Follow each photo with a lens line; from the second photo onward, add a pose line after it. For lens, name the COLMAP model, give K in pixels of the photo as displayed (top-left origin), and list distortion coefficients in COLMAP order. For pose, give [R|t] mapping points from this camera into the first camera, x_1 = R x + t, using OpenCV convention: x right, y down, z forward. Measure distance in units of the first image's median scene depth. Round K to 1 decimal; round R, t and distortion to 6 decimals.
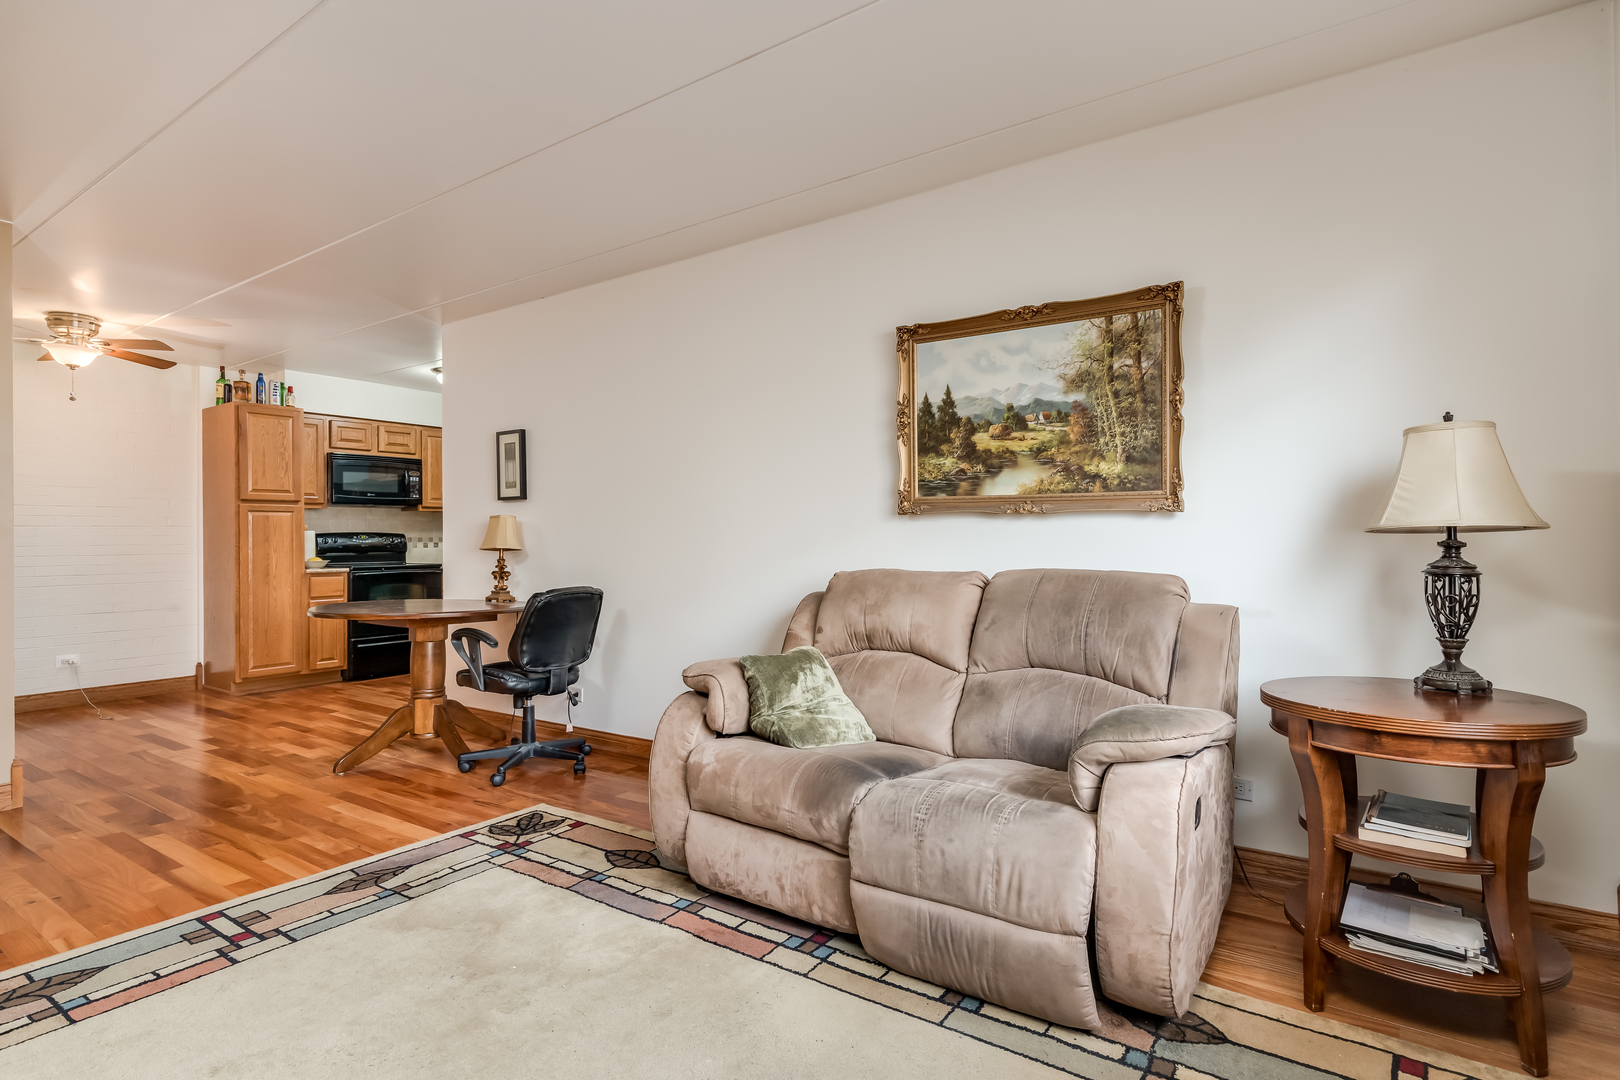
lens RADIAL K [[833.8, 0, 815.0], [0, 833.8, 528.2], [0, 0, 1]] dist [0.009661, 0.001463]
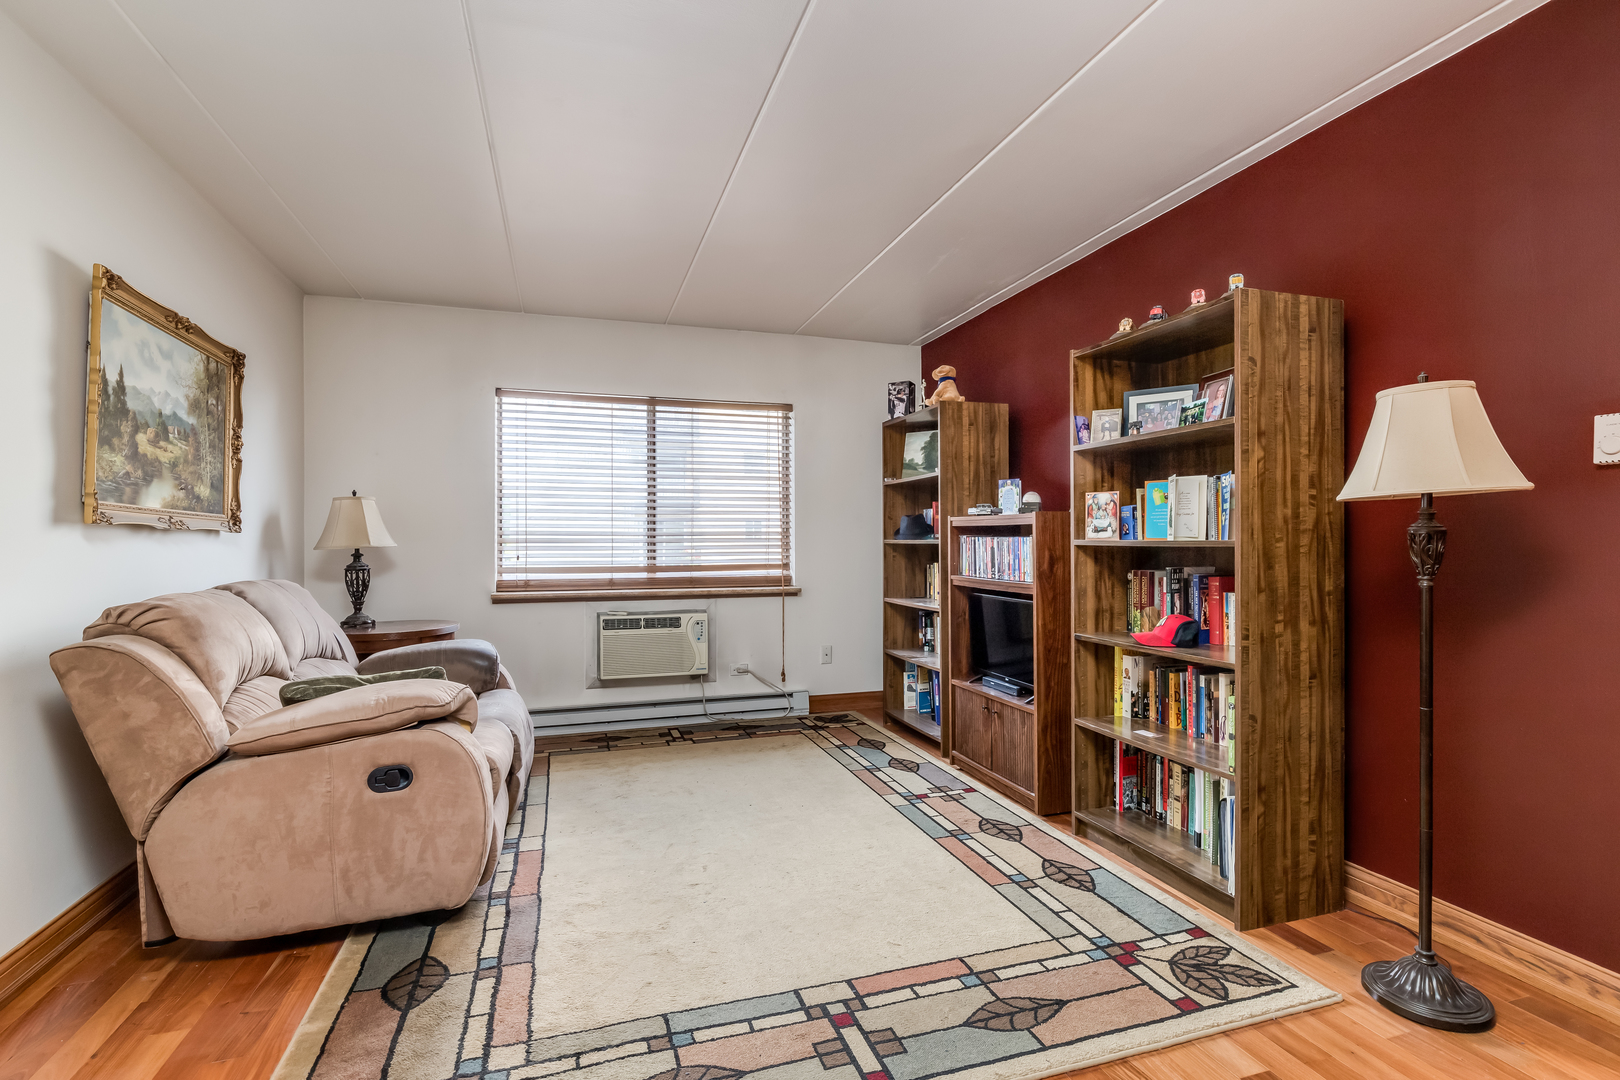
lens RADIAL K [[754.0, 0, 819.2], [0, 754.0, 541.4], [0, 0, 1]] dist [-0.000907, -0.000176]
pose [[-0.805831, 0.010516, 0.592052, -0.427556], [0.002518, 0.999894, -0.014334, 0.005644], [-0.592140, -0.010060, -0.805772, 0.624041]]
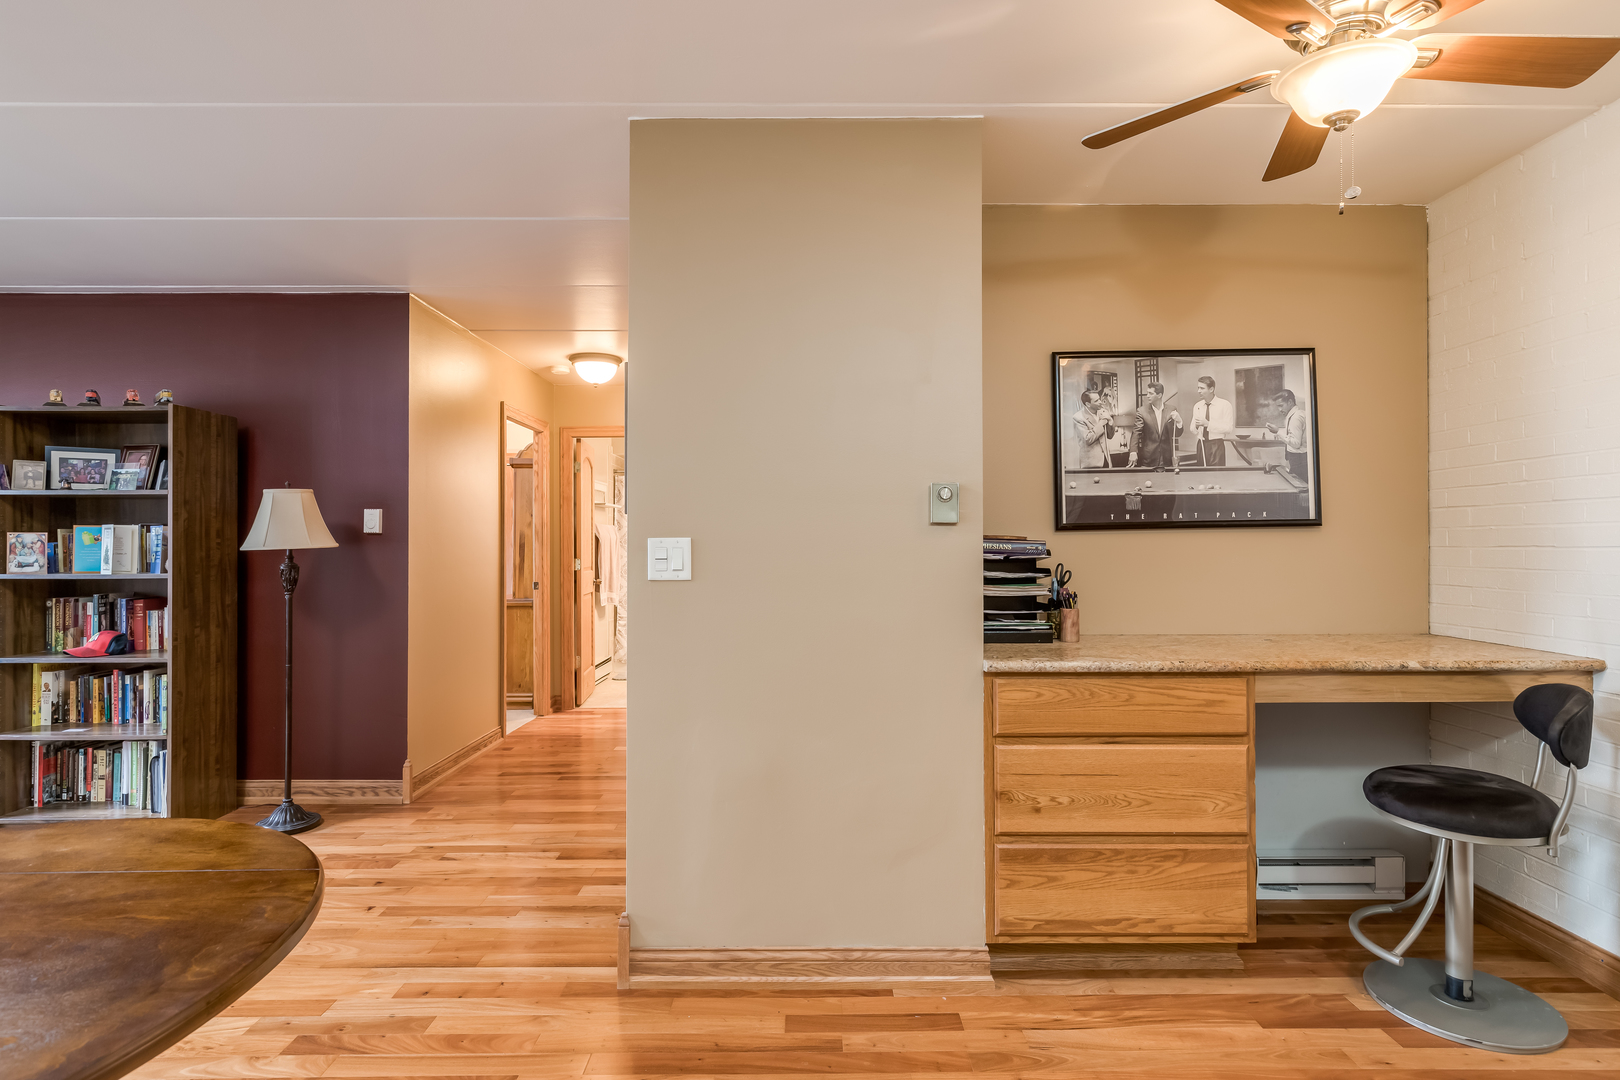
lens RADIAL K [[816.4, 0, 810.0], [0, 816.4, 540.0], [0, 0, 1]] dist [-0.000363, 0.000588]
pose [[-0.801101, 0.008269, -0.598472, -0.393116], [0.017572, 0.999798, -0.009707, -0.009829], [0.598271, -0.018293, -0.801085, 0.942176]]
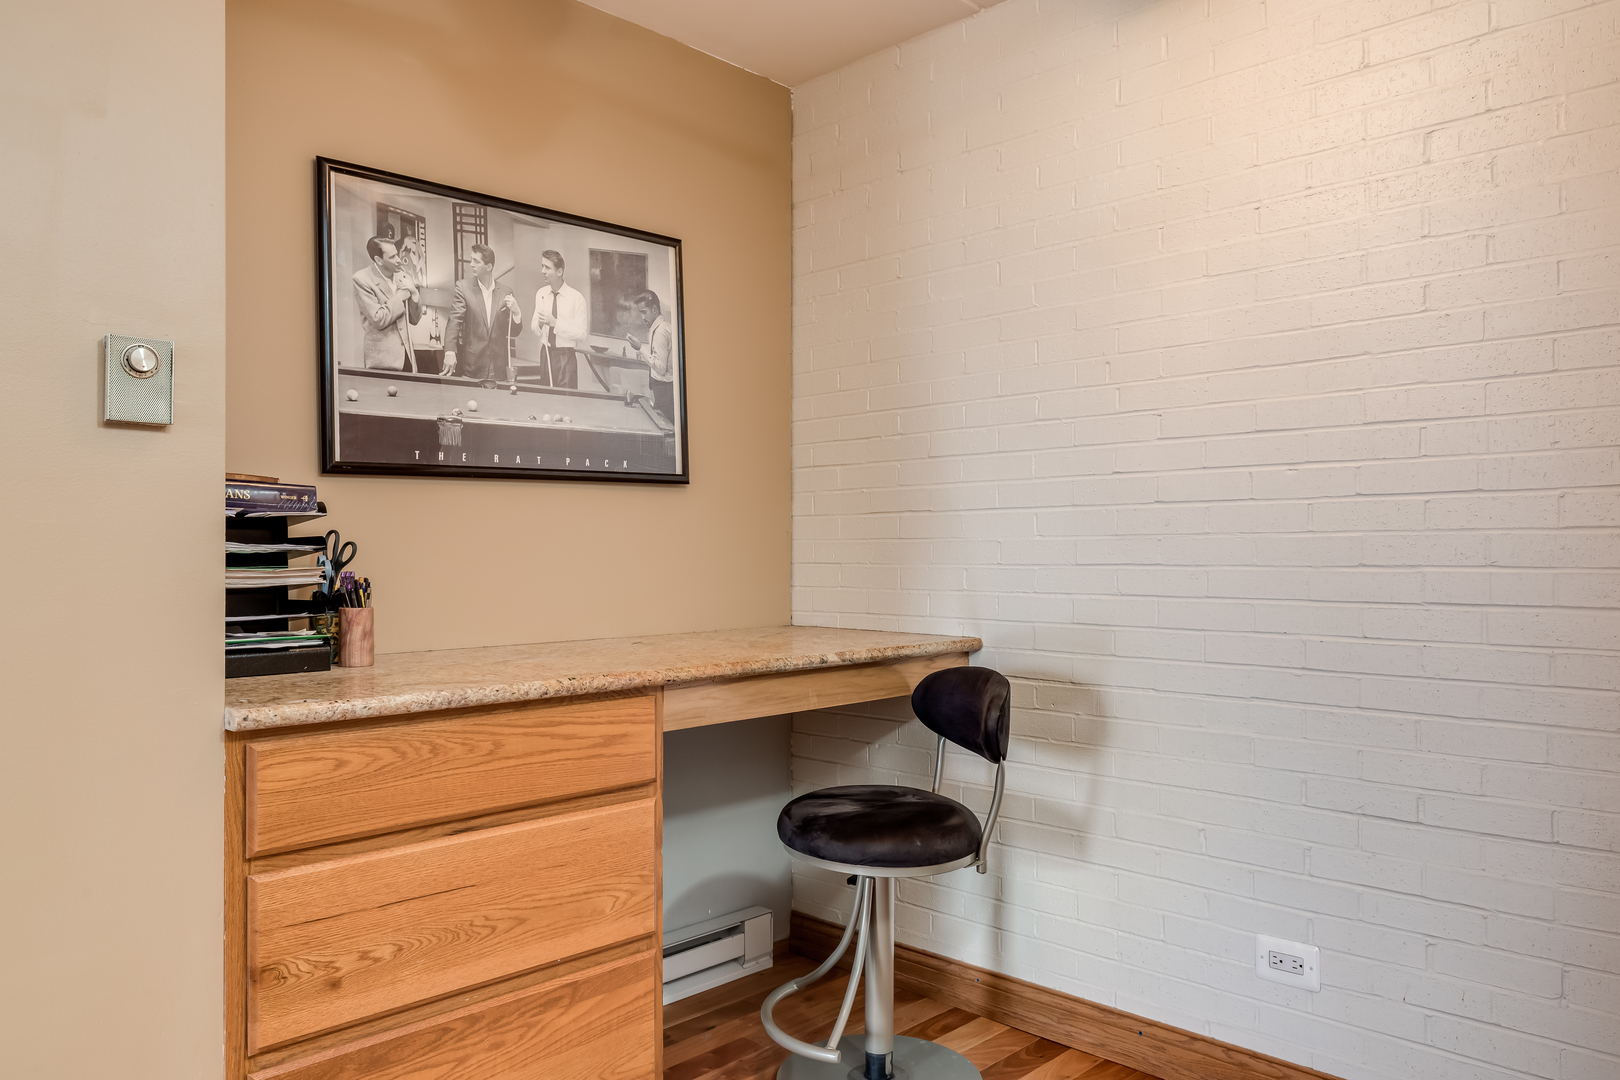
lens RADIAL K [[1136.3, 0, 810.0], [0, 1136.3, 540.0], [0, 0, 1]] dist [0.003132, 0.001104]
pose [[-0.129909, 0.002840, -0.991522, -0.450185], [0.014097, 0.999900, 0.001017, 0.008932], [0.991426, -0.013845, -0.129936, 0.840977]]
